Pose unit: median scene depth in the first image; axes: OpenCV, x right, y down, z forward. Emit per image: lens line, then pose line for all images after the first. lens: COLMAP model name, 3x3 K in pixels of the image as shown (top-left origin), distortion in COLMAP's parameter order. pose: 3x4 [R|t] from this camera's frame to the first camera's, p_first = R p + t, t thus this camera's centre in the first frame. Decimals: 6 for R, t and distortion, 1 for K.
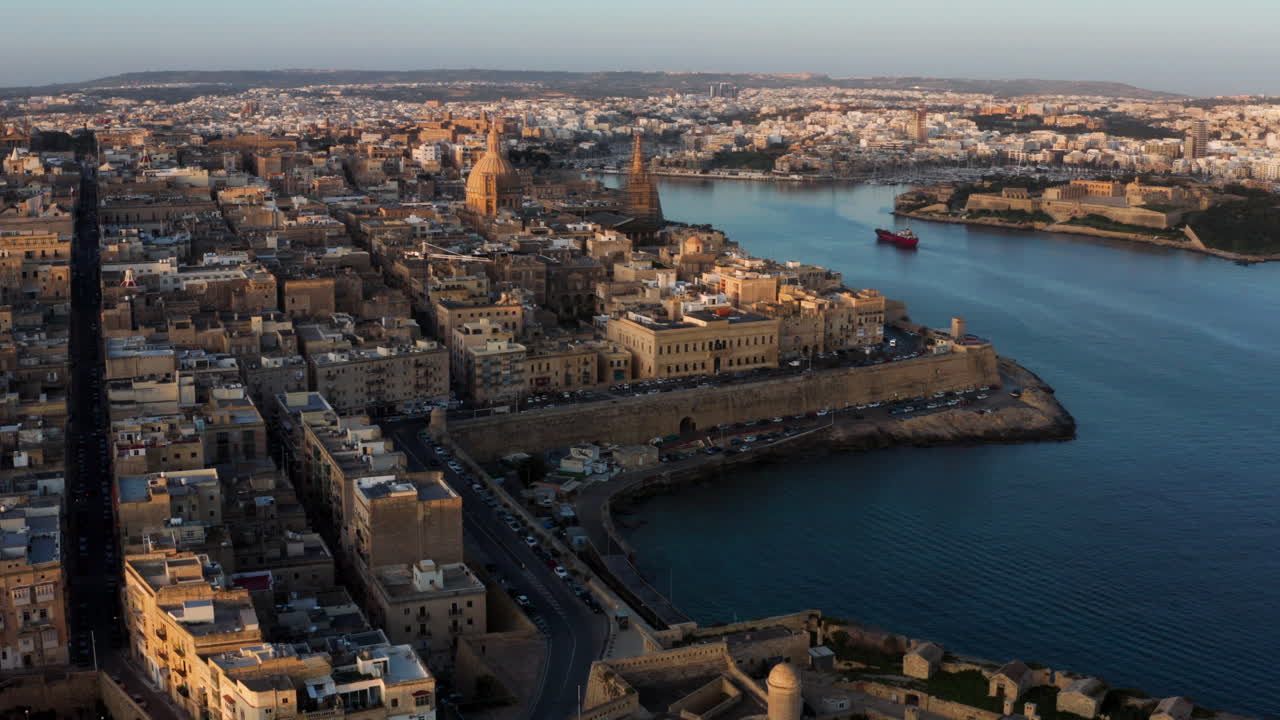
lens RADIAL K [[1459.2, 0, 640.0], [0, 1459.2, 360.0], [0, 0, 1]] dist [-0.183117, -0.019879]
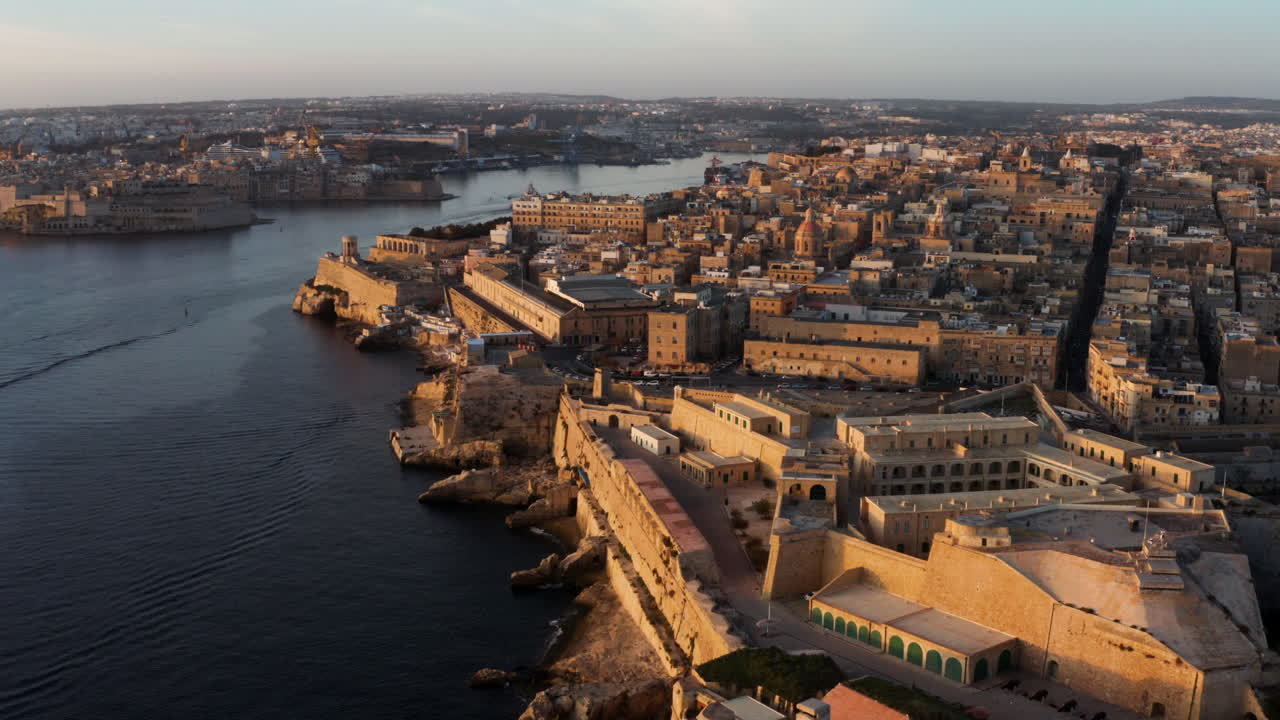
lens RADIAL K [[1459.2, 0, 640.0], [0, 1459.2, 360.0], [0, 0, 1]] dist [-0.183117, -0.019879]
pose [[0.757753, 0.115198, -0.642293, 0.206868], [-0.125182, 0.991675, 0.030177, 0.085262], [0.640422, 0.057537, 0.765865, -0.429682]]
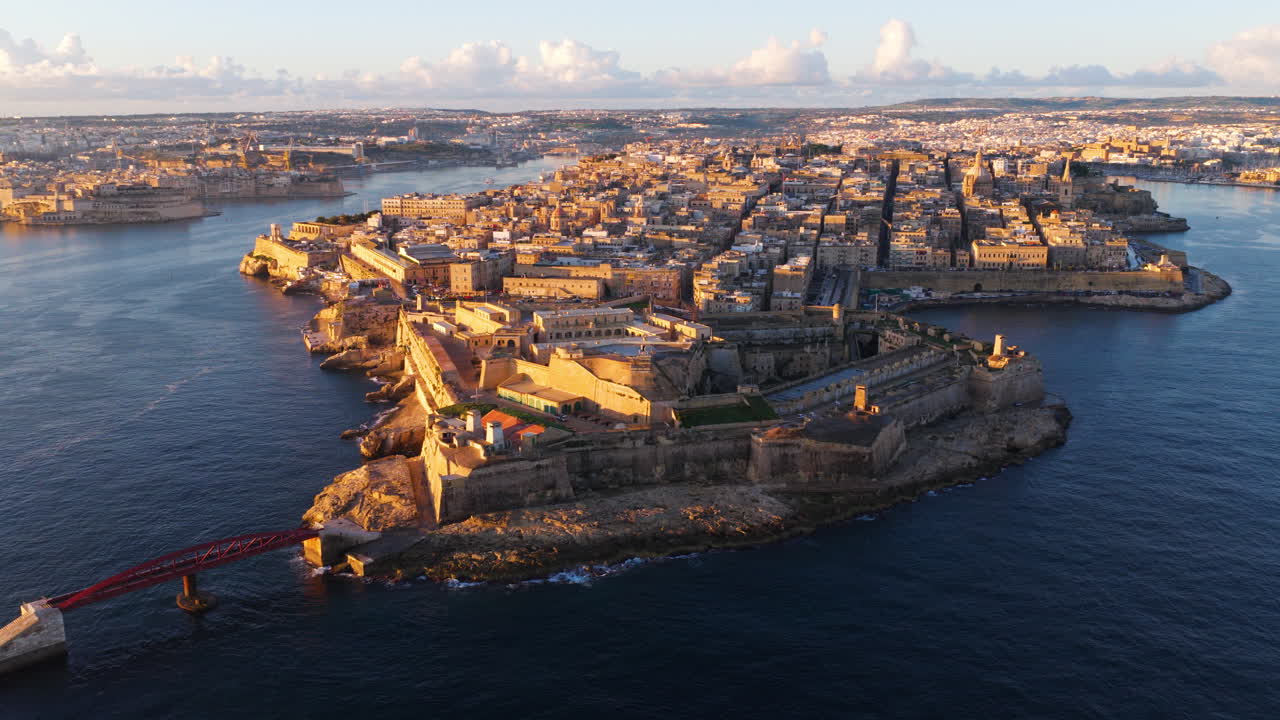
lens RADIAL K [[1114.5, 0, 640.0], [0, 1114.5, 360.0], [0, 0, 1]] dist [0.002139, -0.006254]
pose [[0.828105, 0.113872, -0.548885, 0.508348], [-0.096084, 0.993493, 0.061149, 0.093253], [0.552277, 0.002101, 0.833658, -0.662415]]
